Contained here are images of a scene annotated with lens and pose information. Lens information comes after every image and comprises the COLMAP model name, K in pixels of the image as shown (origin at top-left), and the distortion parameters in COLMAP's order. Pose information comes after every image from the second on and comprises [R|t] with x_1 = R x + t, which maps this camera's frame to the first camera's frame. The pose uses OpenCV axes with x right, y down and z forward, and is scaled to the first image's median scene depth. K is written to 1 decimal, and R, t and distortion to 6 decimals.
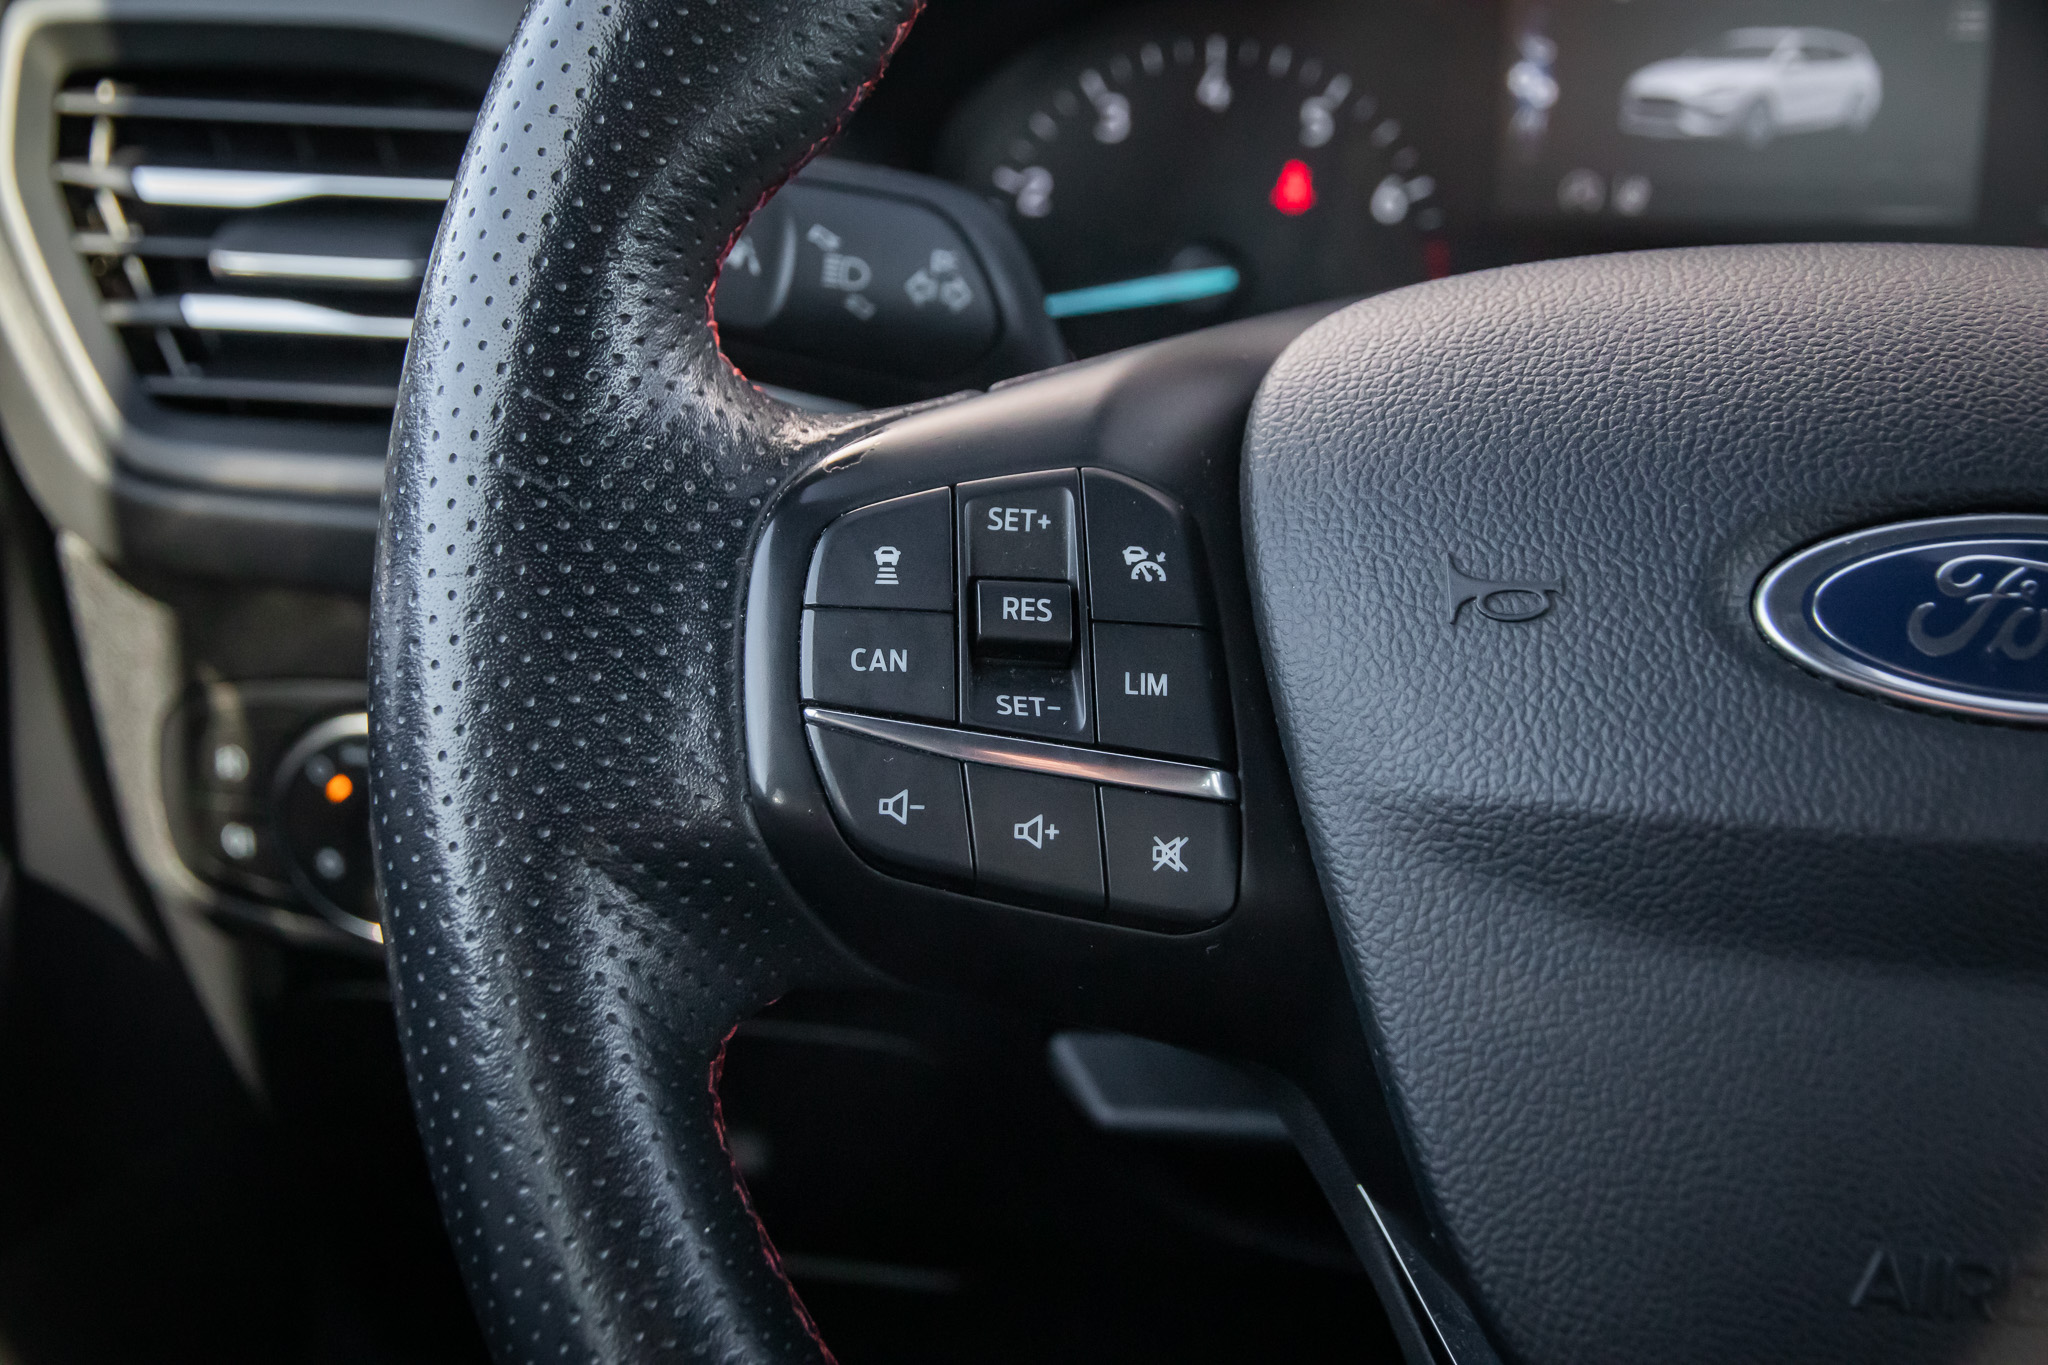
lens RADIAL K [[2894.2, 0, 1017.0], [0, 2894.2, 668.3], [0, 0, 1]] dist [0.061196, 0.000000]
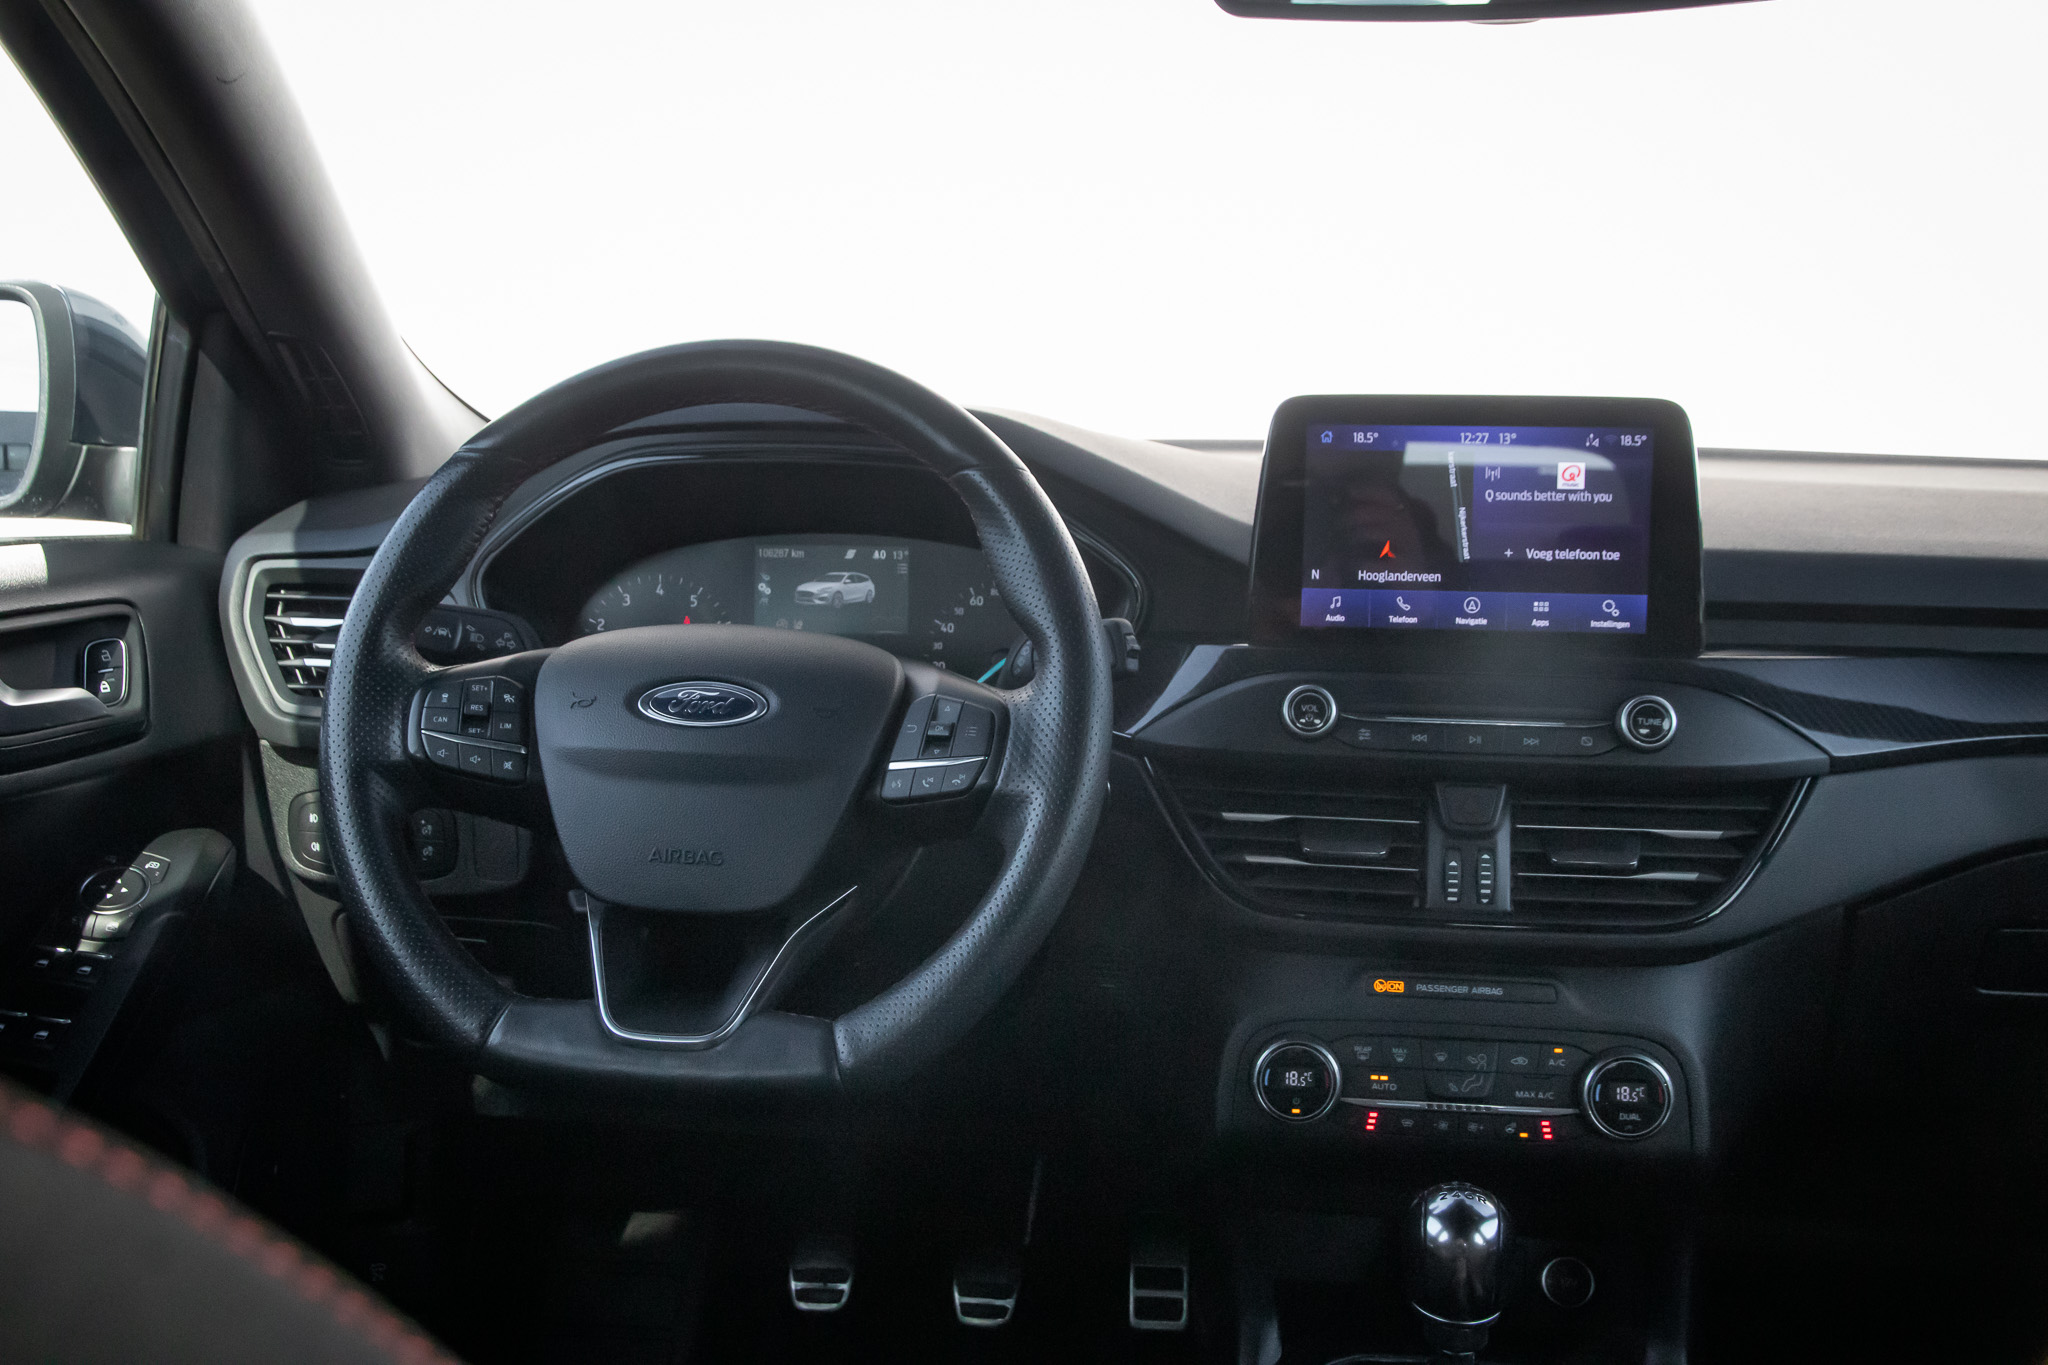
lens RADIAL K [[2282.0, 0, 1022.3], [0, 2282.0, 686.1], [0, 0, 1]] dist [0.033557, 0.000000]
pose [[0.999814, -0.000835, -0.019275, 0.797139], [-0.002319, 0.986621, -0.163013, 0.452669], [0.019153, 0.163028, 0.986436, -2.091401]]
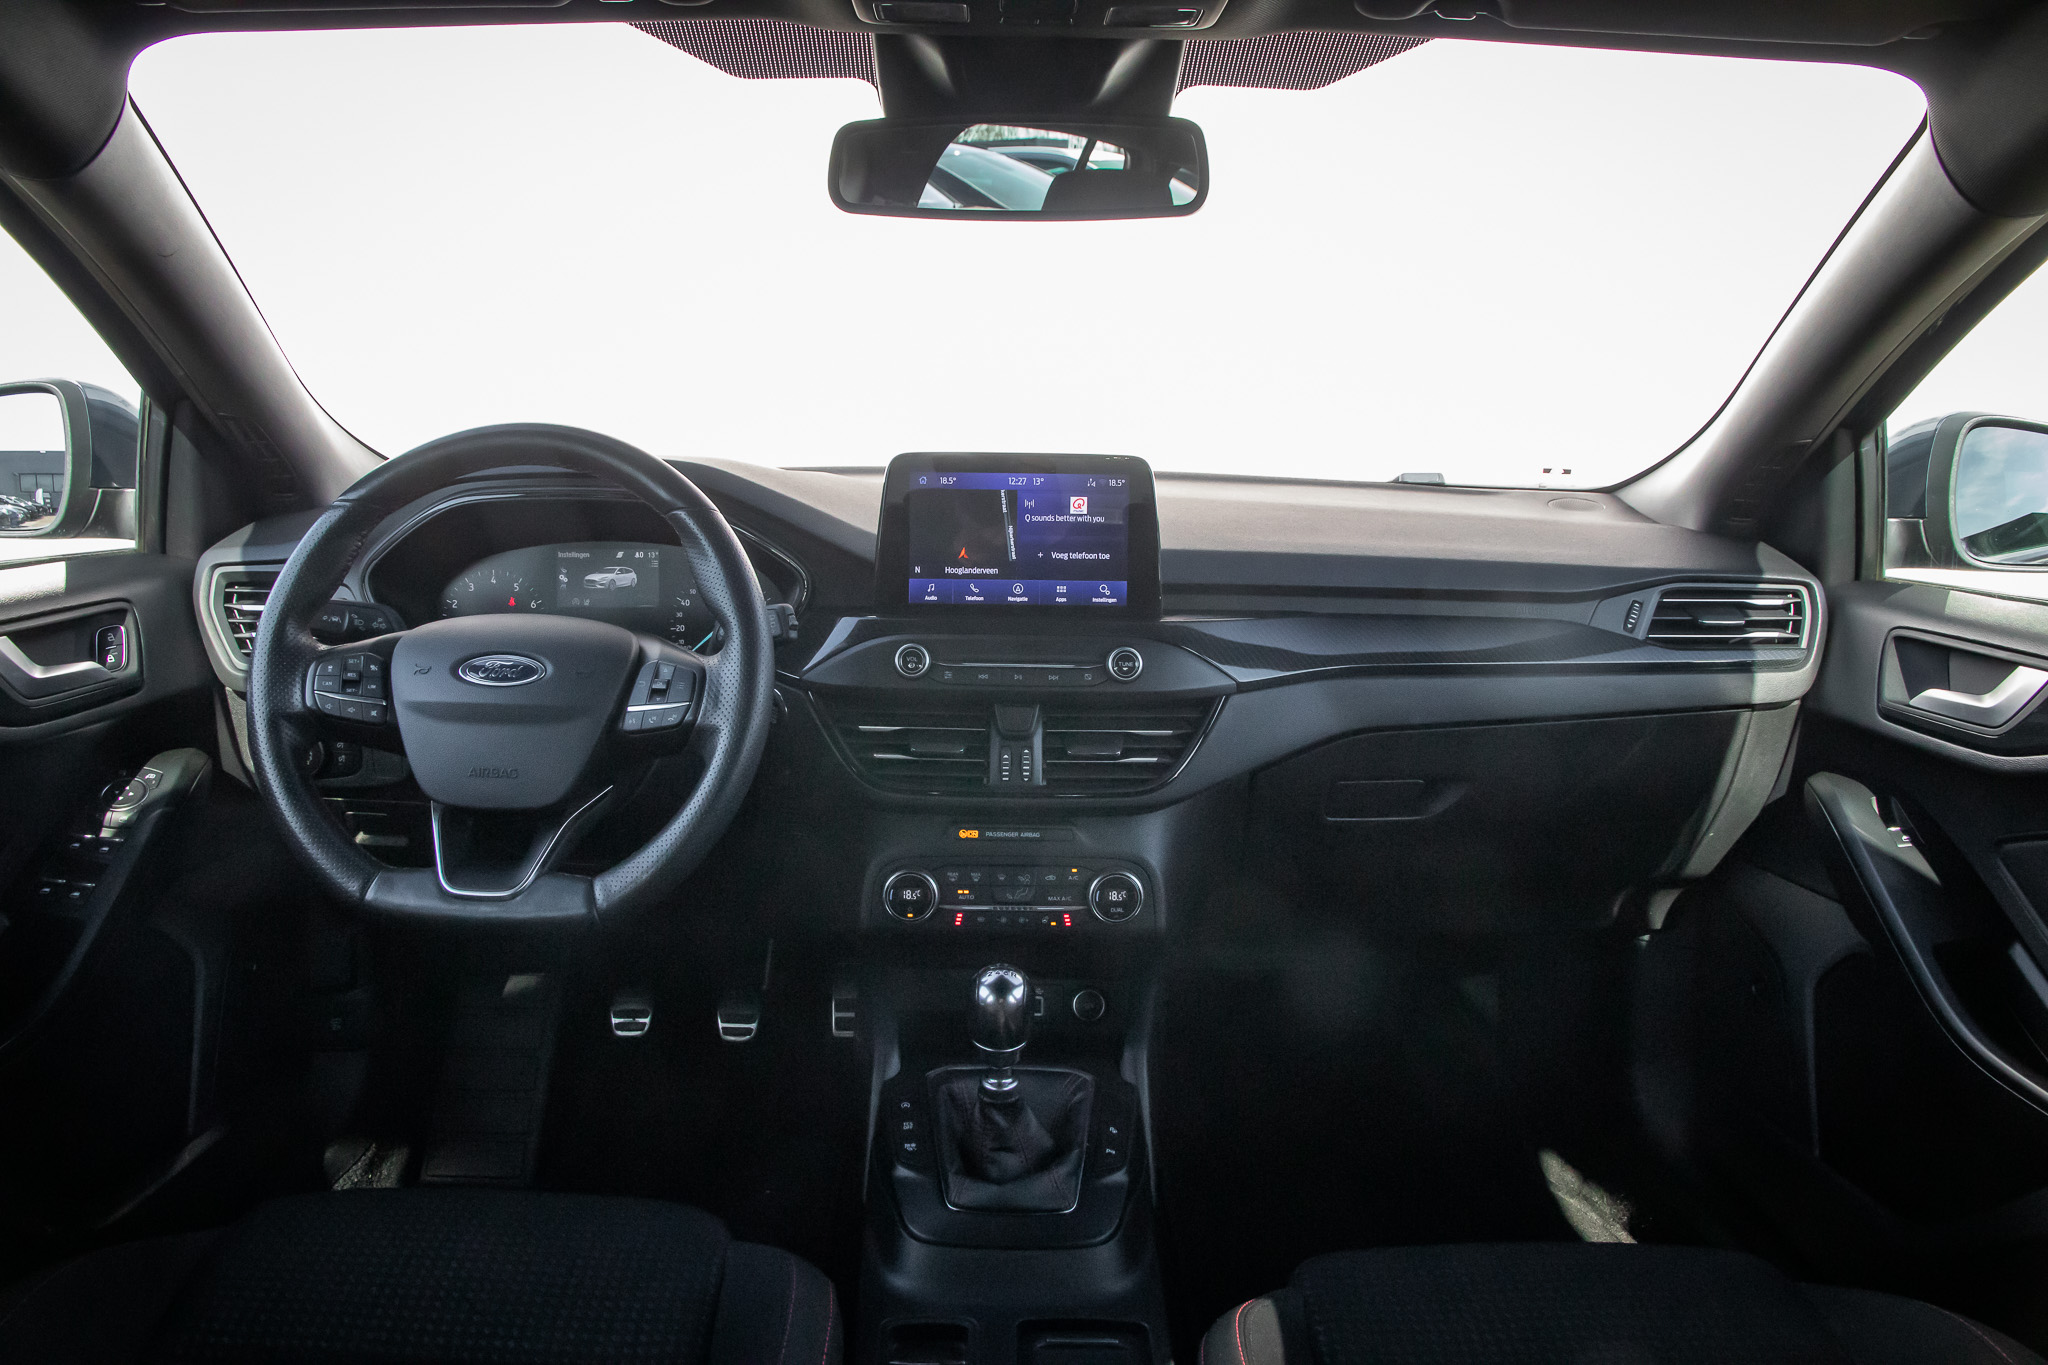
lens RADIAL K [[1477.7, 0, 1004.5], [0, 1477.7, 681.8], [0, 0, 1]] dist [-0.089798, 0.050378]
pose [[0.994375, -0.022684, 0.103458, 1.010085], [0.032584, 0.994942, -0.095023, 0.316964], [-0.100779, 0.097860, 0.990084, -2.100997]]
